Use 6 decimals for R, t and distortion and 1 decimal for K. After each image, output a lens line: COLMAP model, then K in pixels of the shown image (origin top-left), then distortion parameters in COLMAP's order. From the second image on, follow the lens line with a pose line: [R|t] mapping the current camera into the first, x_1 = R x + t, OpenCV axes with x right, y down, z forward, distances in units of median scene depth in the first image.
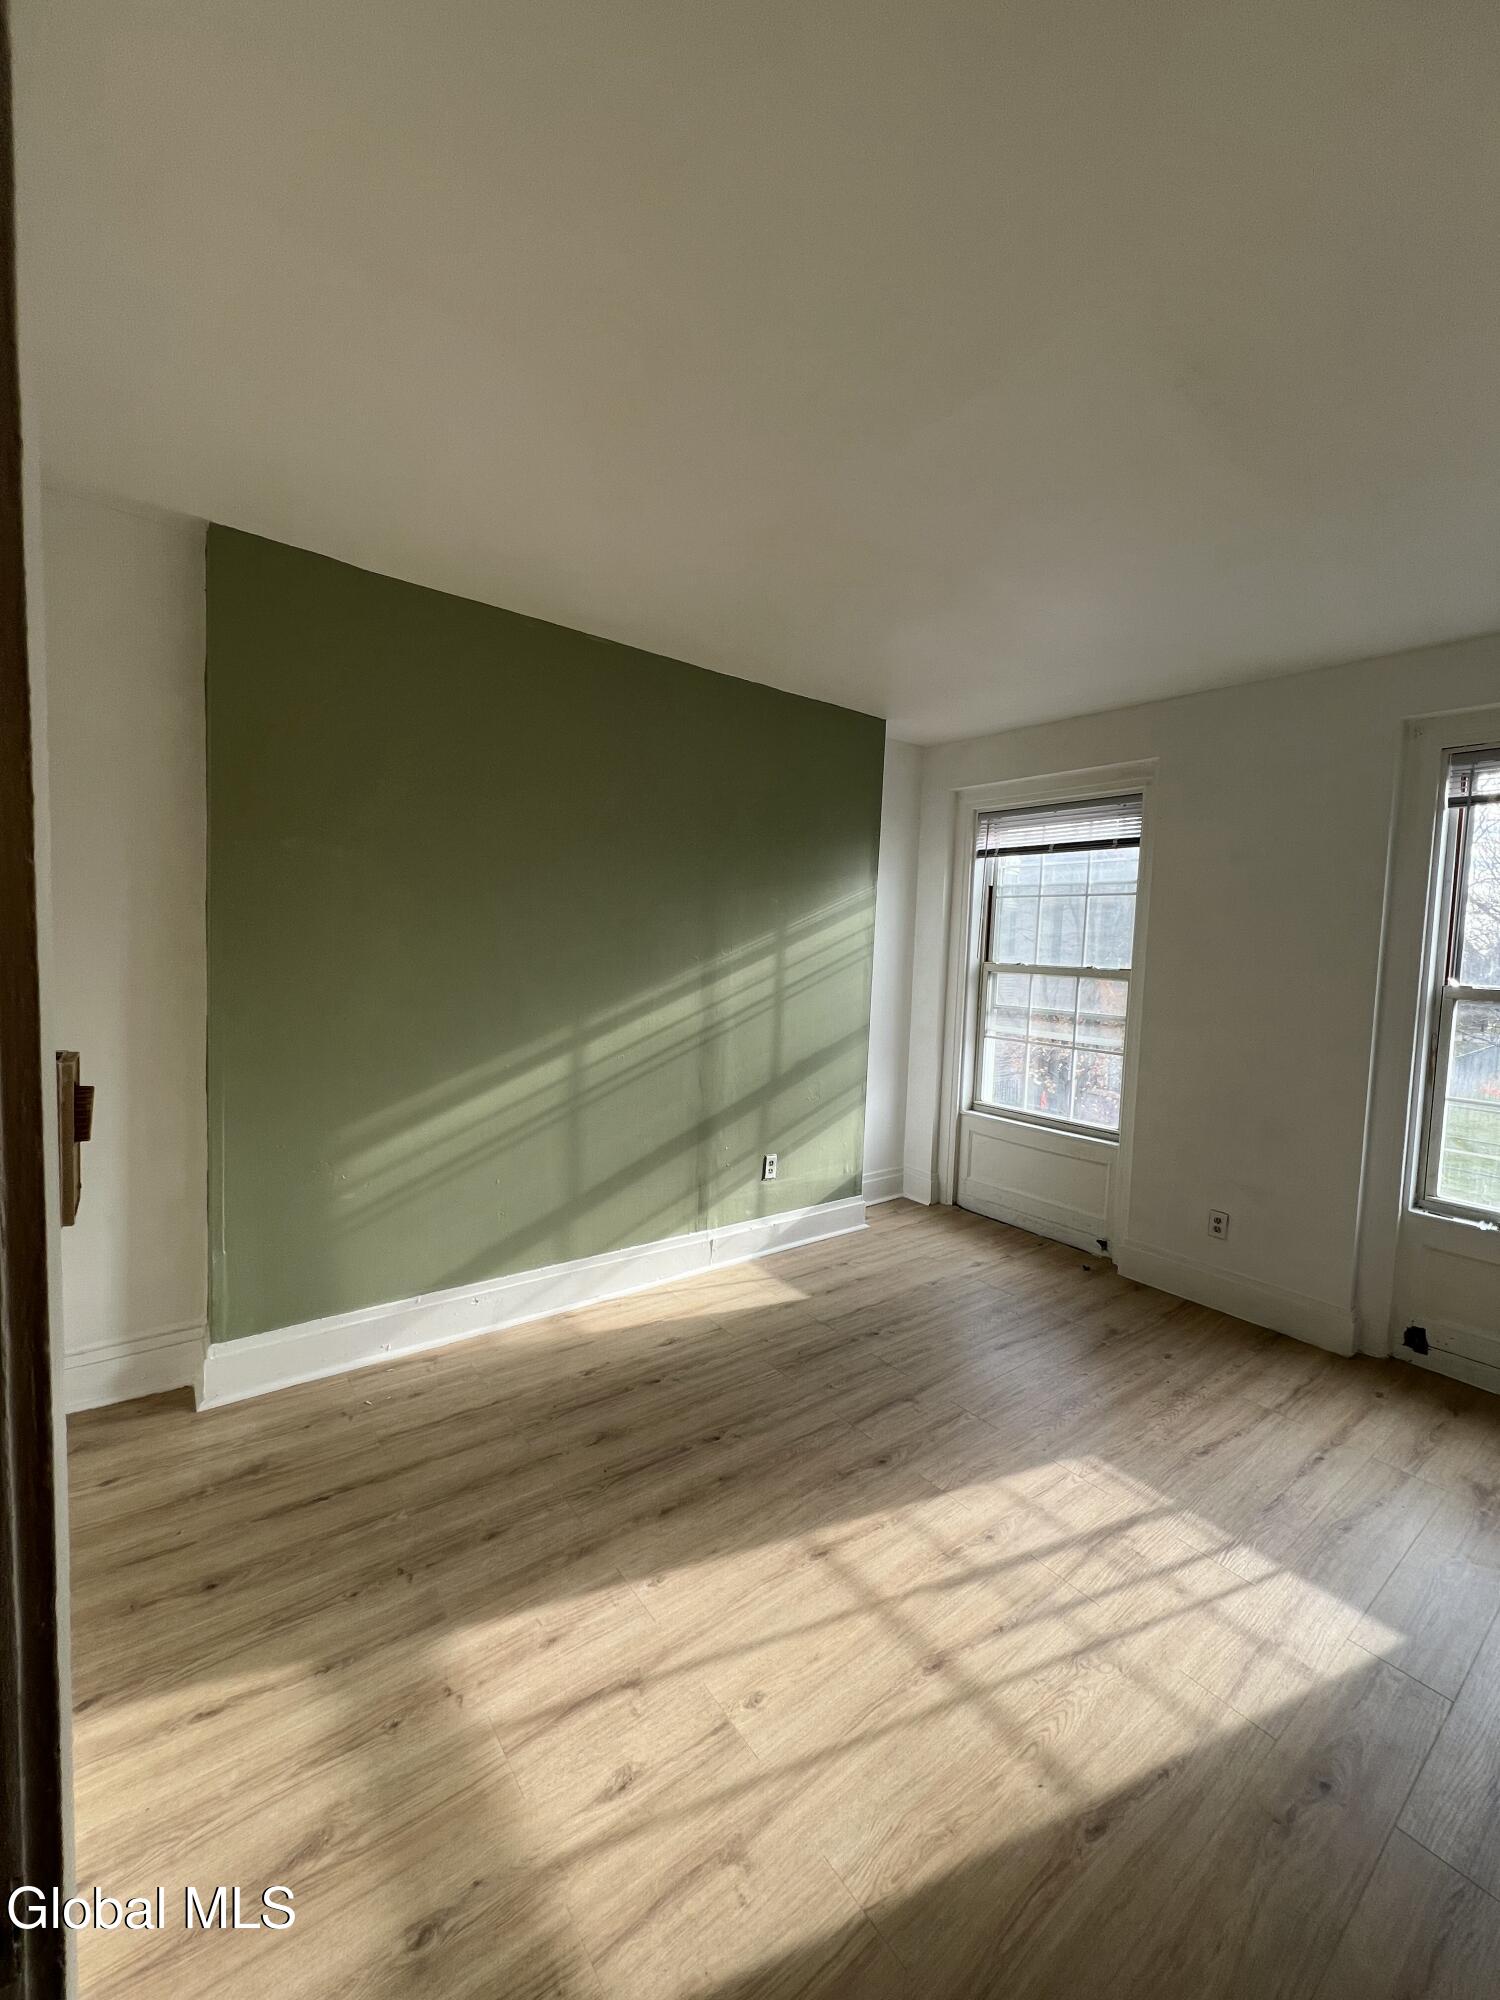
lens RADIAL K [[801.4, 0, 750.0], [0, 801.4, 1000.0], [0, 0, 1]] dist [-0.000622, 0.000074]
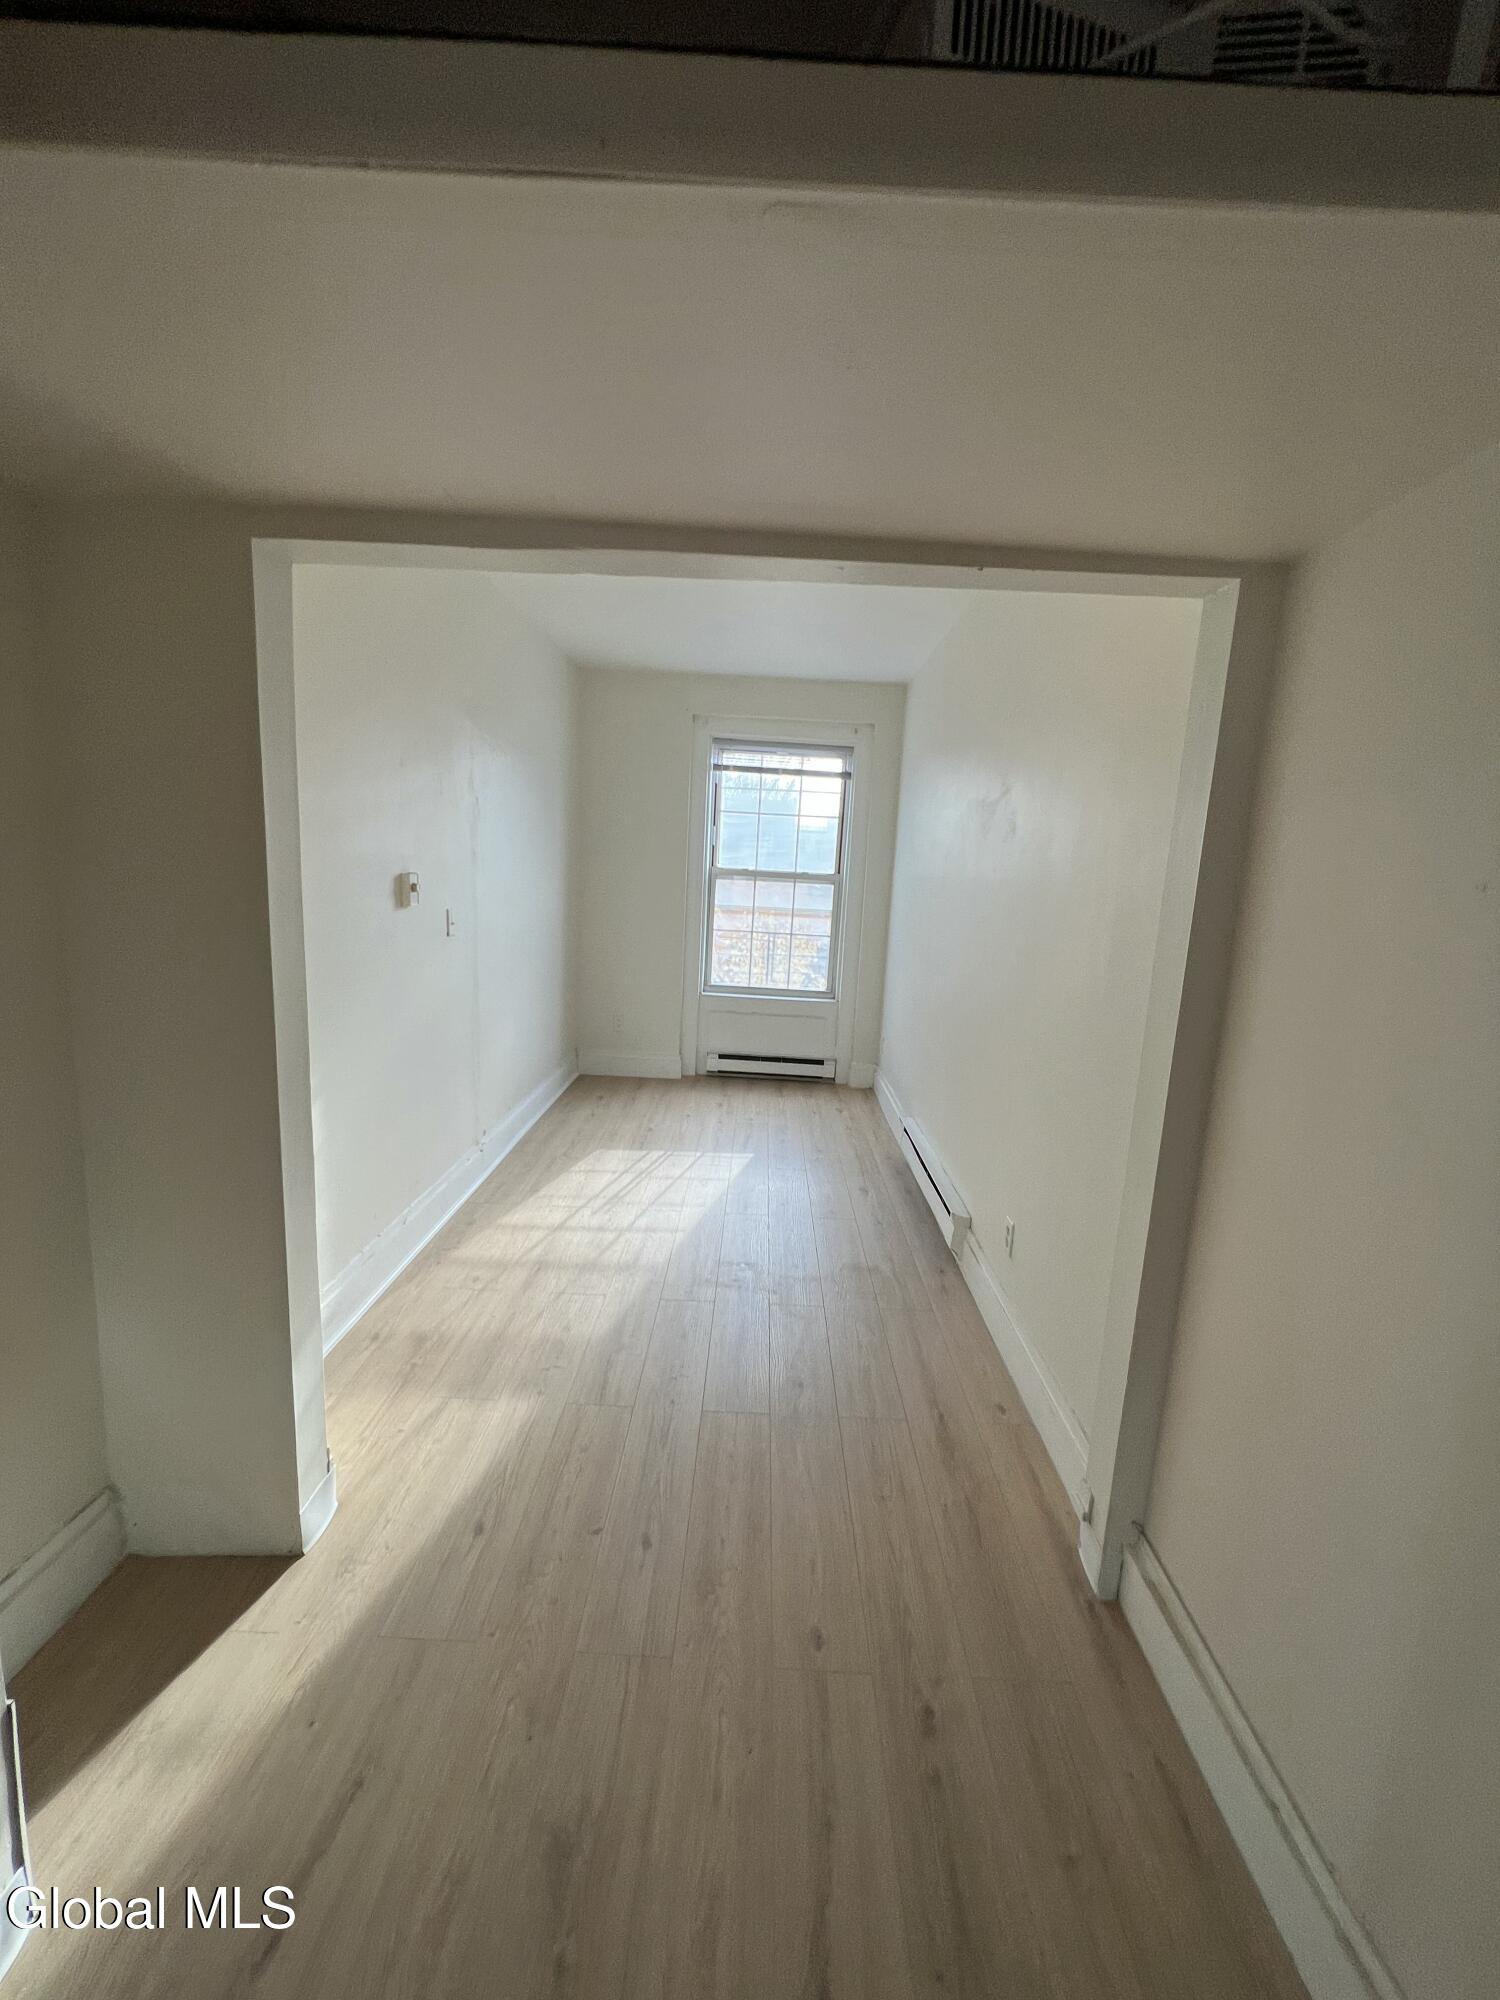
lens RADIAL K [[801.4, 0, 750.0], [0, 801.4, 1000.0], [0, 0, 1]] dist [-0.000622, 0.000074]
pose [[0.633041, -0.137841, 0.761747, -0.562200], [0.033891, 0.988011, 0.150619, 0.007940], [-0.773376, -0.069532, 0.630123, -0.267948]]
